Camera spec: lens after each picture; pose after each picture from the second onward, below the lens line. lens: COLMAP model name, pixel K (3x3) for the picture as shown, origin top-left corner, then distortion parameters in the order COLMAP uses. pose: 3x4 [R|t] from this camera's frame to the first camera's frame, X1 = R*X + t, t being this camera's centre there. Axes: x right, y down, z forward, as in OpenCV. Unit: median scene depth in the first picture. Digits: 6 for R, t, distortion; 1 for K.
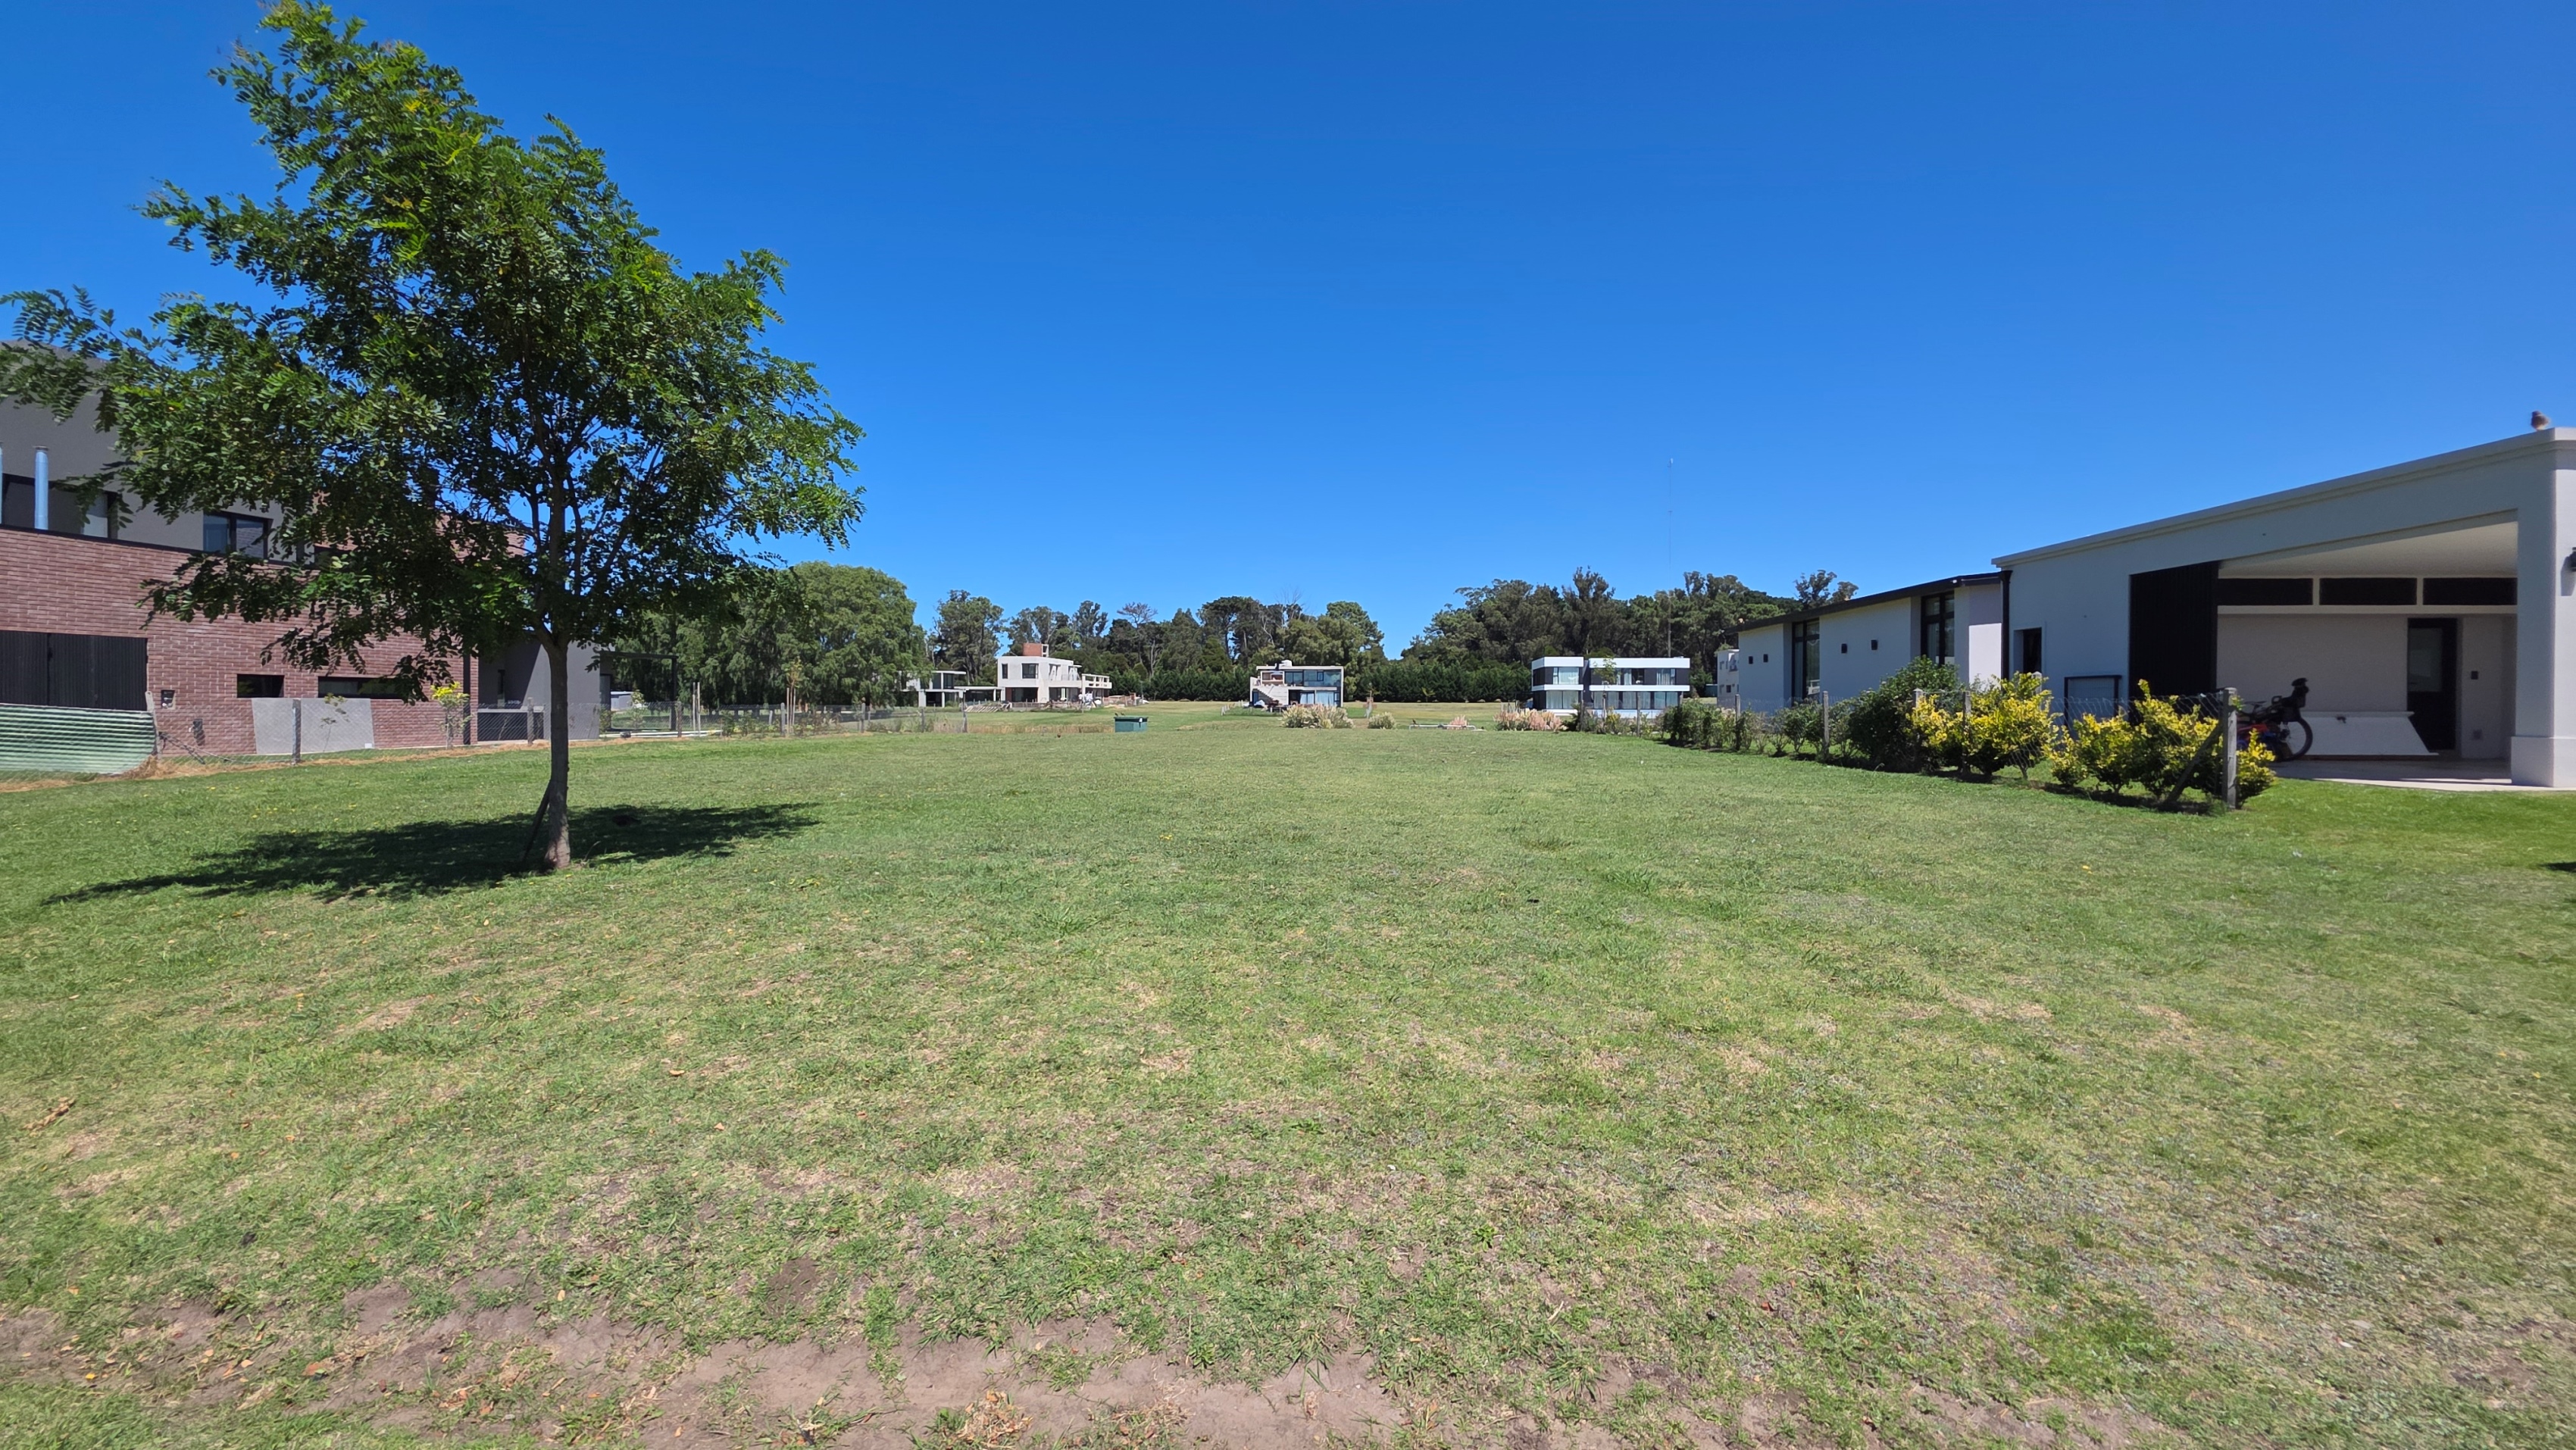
lens RADIAL K [[1028.9, 0, 1285.8], [0, 1028.9, 705.8], [0, 0, 1]] dist [0.015104, -0.009294]
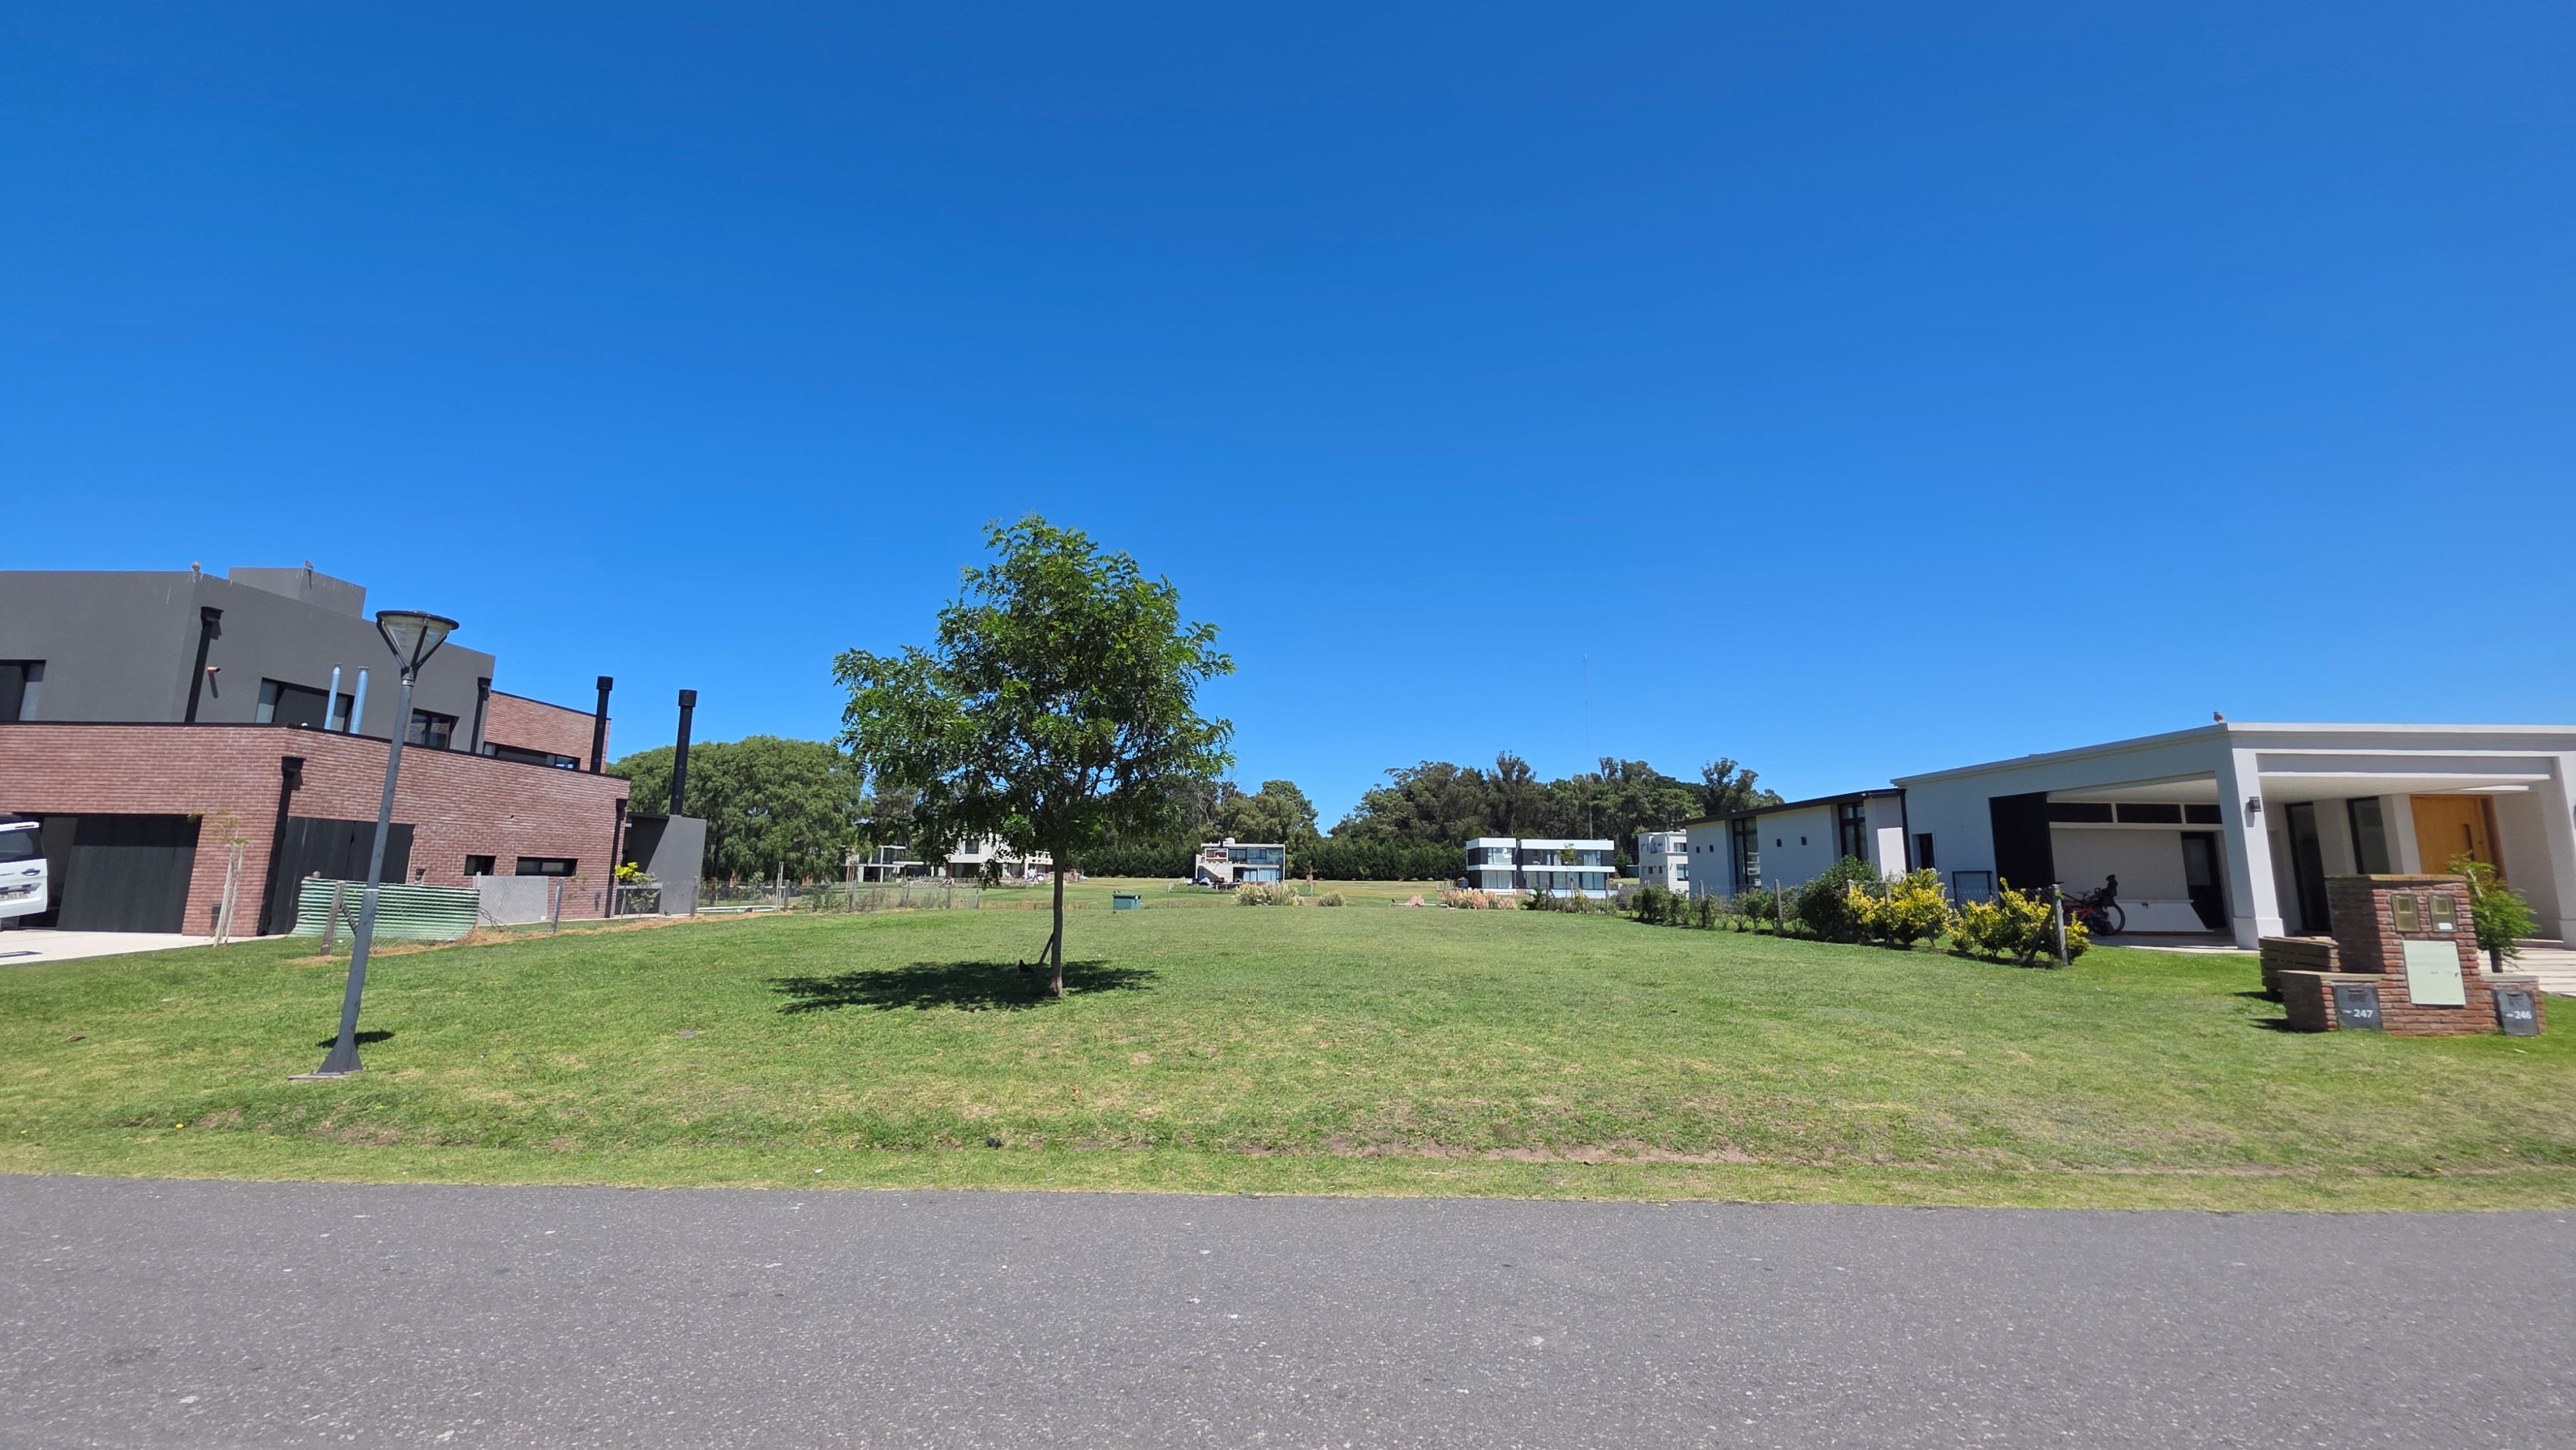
lens RADIAL K [[1028.9, 0, 1285.8], [0, 1028.9, 705.8], [0, 0, 1]] dist [0.015104, -0.009294]
pose [[0.996806, 0.020373, 0.077217, -0.187903], [-0.007019, 0.985521, -0.169406, -0.005453], [-0.079550, 0.168323, 0.982517, -0.247423]]
